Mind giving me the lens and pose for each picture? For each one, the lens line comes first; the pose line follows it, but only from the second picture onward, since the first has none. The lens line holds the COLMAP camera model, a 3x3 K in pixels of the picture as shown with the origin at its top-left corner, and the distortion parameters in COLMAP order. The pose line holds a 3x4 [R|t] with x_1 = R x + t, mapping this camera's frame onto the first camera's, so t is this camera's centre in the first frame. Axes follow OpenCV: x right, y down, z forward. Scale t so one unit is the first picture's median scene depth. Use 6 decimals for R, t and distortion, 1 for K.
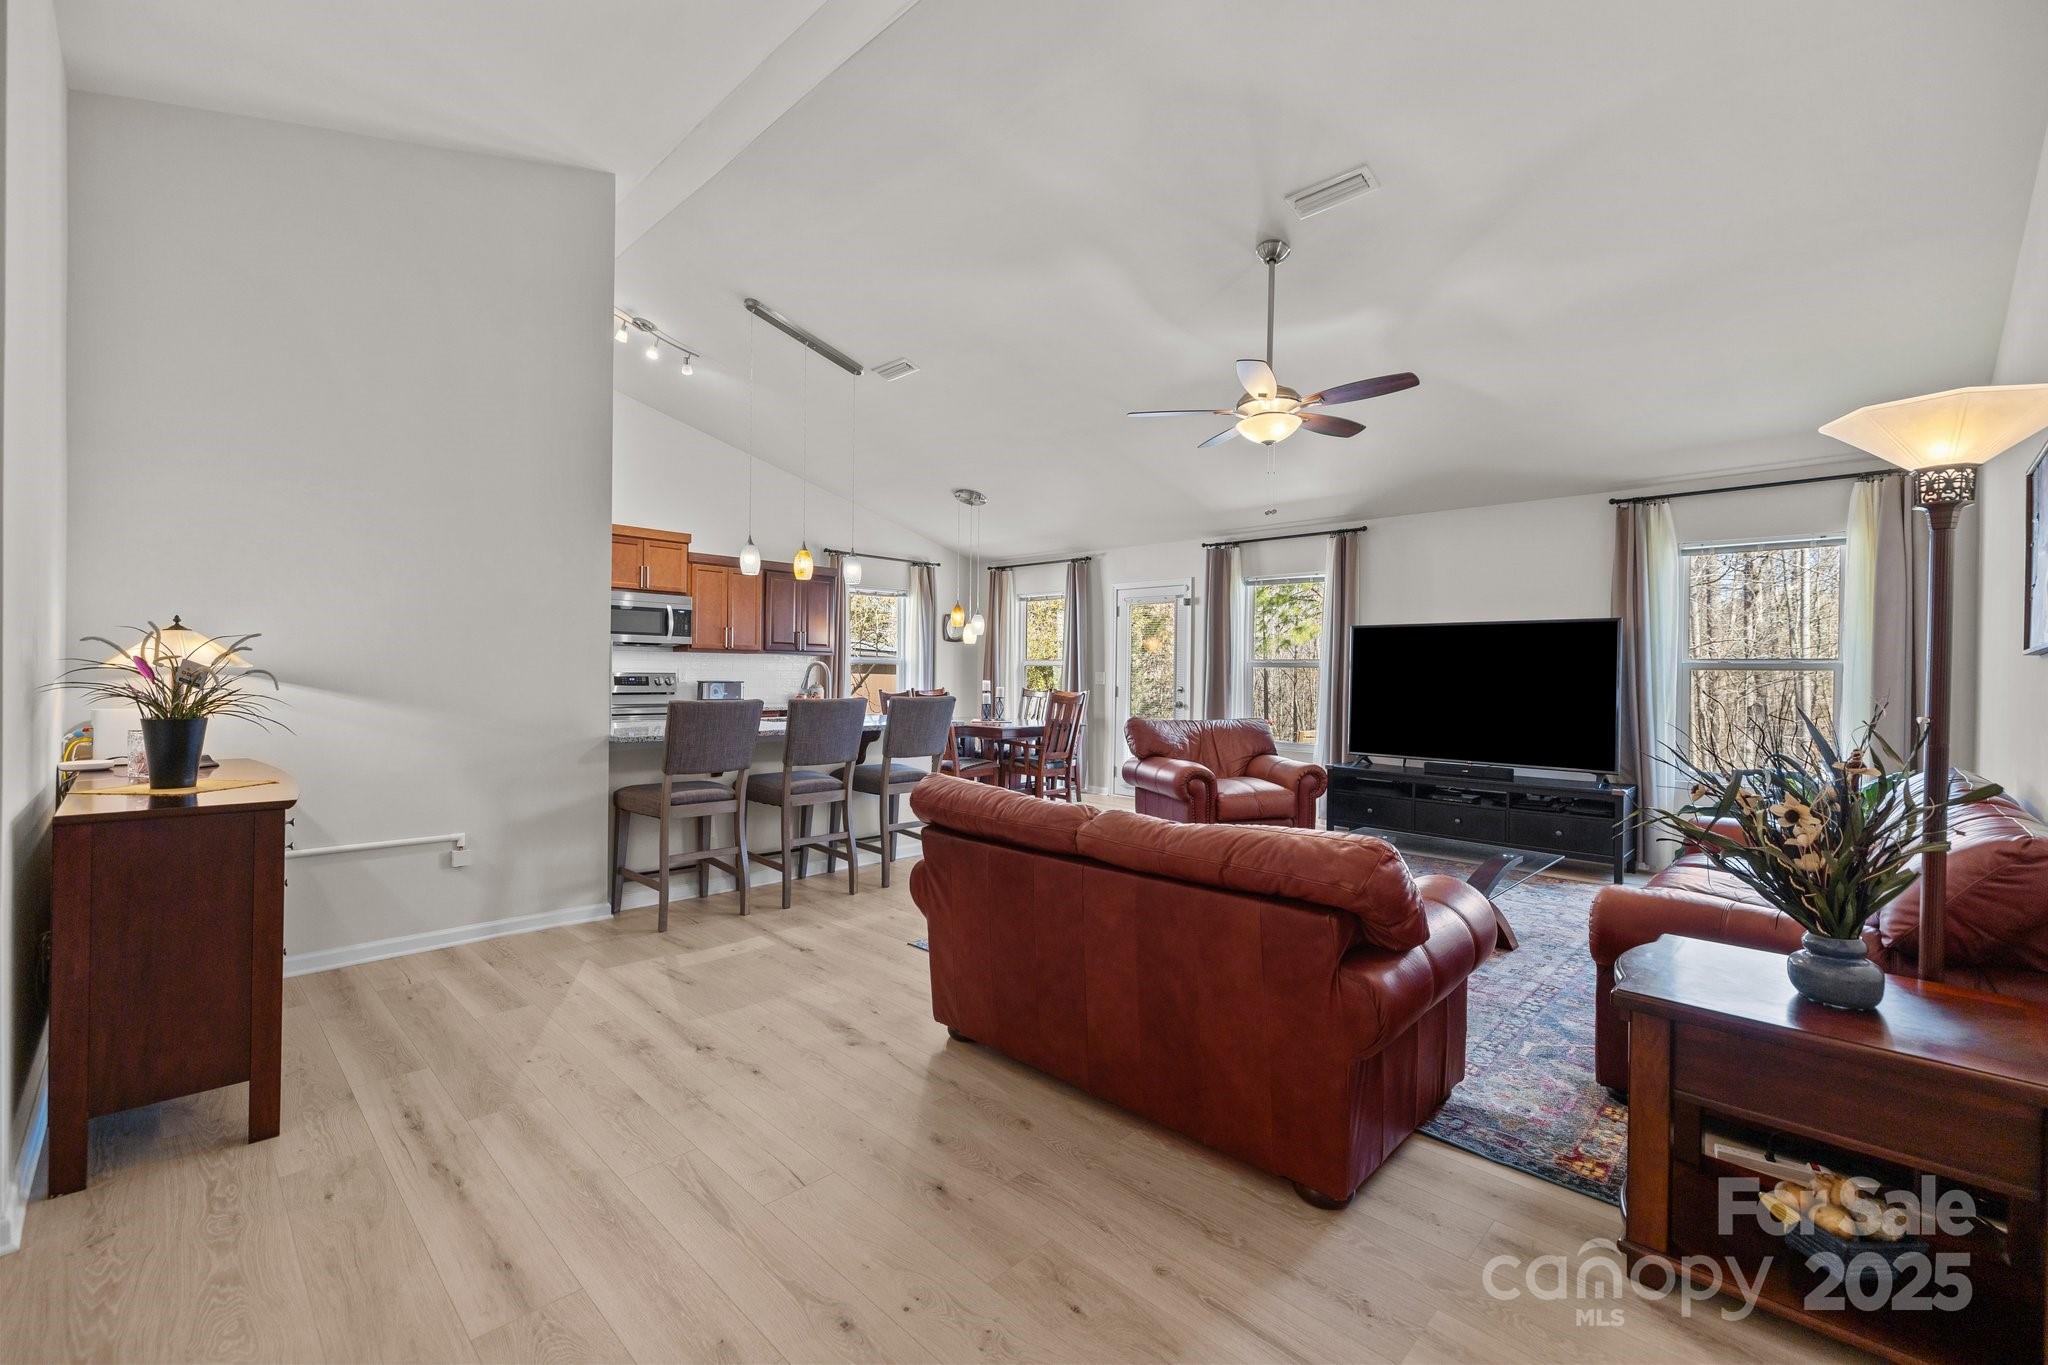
lens RADIAL K [[875.4, 0, 1010.5], [0, 875.4, 679.0], [0, 0, 1]] dist [0.000950, -0.000902]
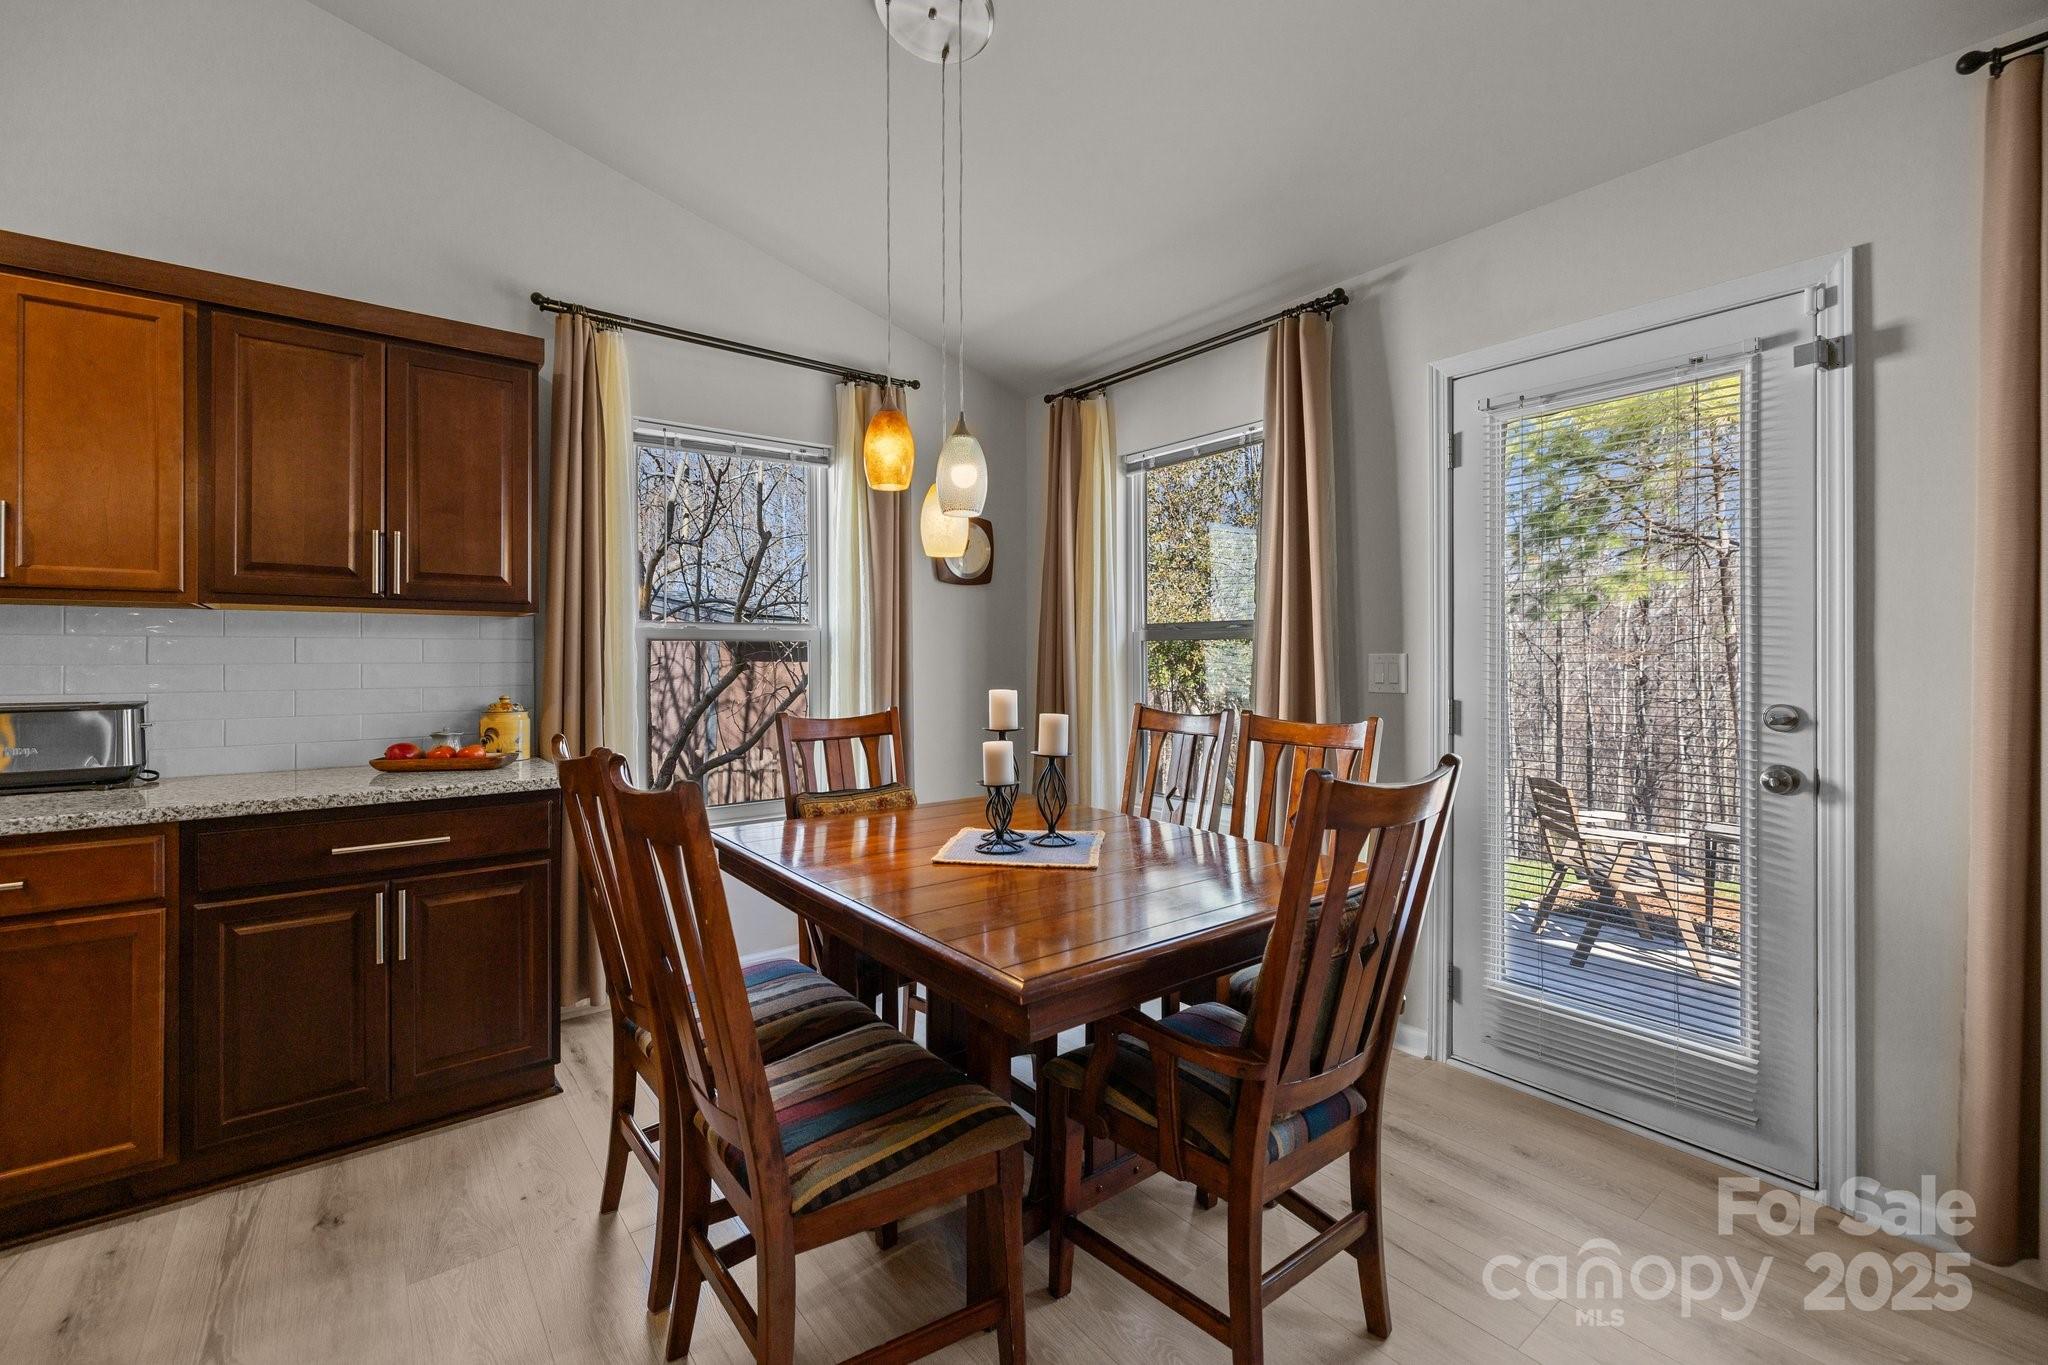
lens RADIAL K [[875.4, 0, 1015.6], [0, 875.4, 658.6], [0, 0, 1]] dist [0.000950, -0.000902]
pose [[0.992603, -0.013889, -0.120609, 0.011250], [0.012928, 0.999878, -0.008747, -0.006976], [0.120715, 0.007123, 0.992662, 0.927537]]
